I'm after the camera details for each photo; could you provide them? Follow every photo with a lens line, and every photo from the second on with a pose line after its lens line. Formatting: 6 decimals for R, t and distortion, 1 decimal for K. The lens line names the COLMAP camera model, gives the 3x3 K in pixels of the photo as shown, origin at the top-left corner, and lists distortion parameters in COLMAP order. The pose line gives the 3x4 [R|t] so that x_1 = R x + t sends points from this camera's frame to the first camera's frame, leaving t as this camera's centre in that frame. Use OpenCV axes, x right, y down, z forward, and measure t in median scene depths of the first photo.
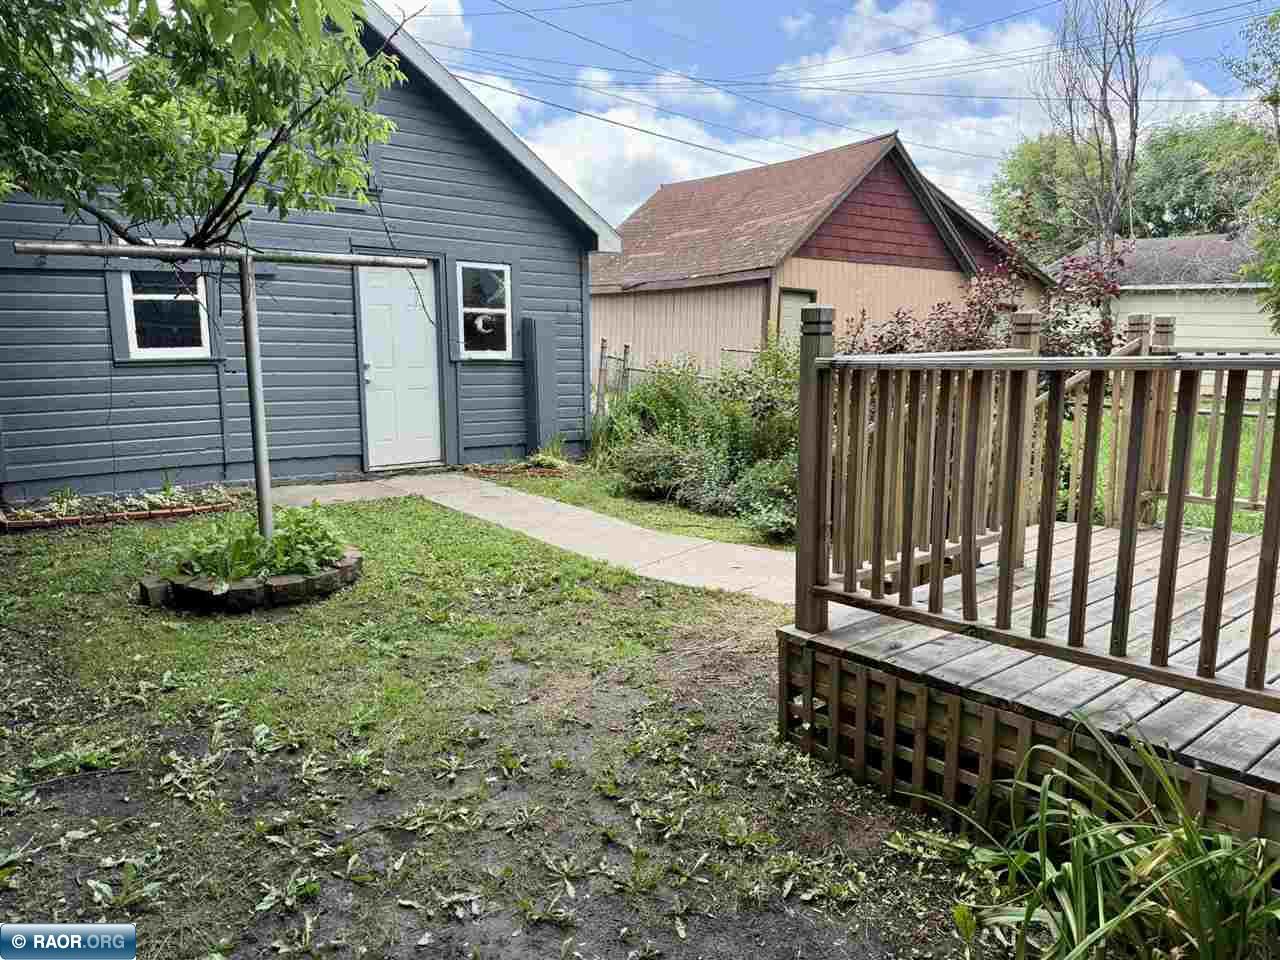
lens RADIAL K [[908.9, 0, 639.4], [0, 908.9, 483.6], [0, 0, 1]] dist [0.012032, -0.010477]
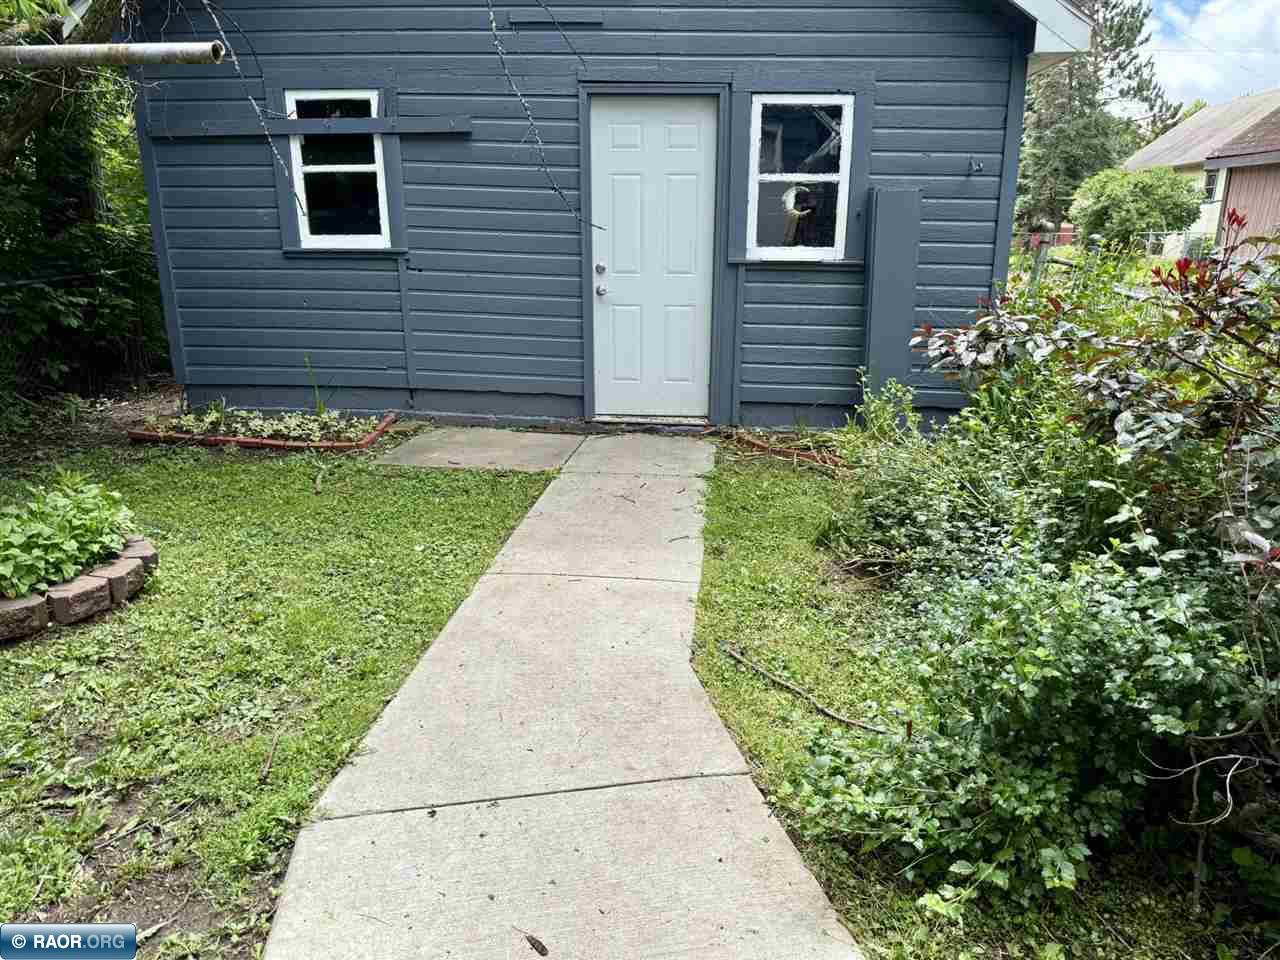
lens RADIAL K [[908.9, 0, 642.4], [0, 908.9, 480.8], [0, 0, 1]] dist [0.012032, -0.010477]
pose [[0.728660, 0.180555, -0.660647, 0.195722], [-0.115247, 0.983193, 0.141596, -0.070399], [0.675110, -0.027037, 0.737222, 0.507647]]
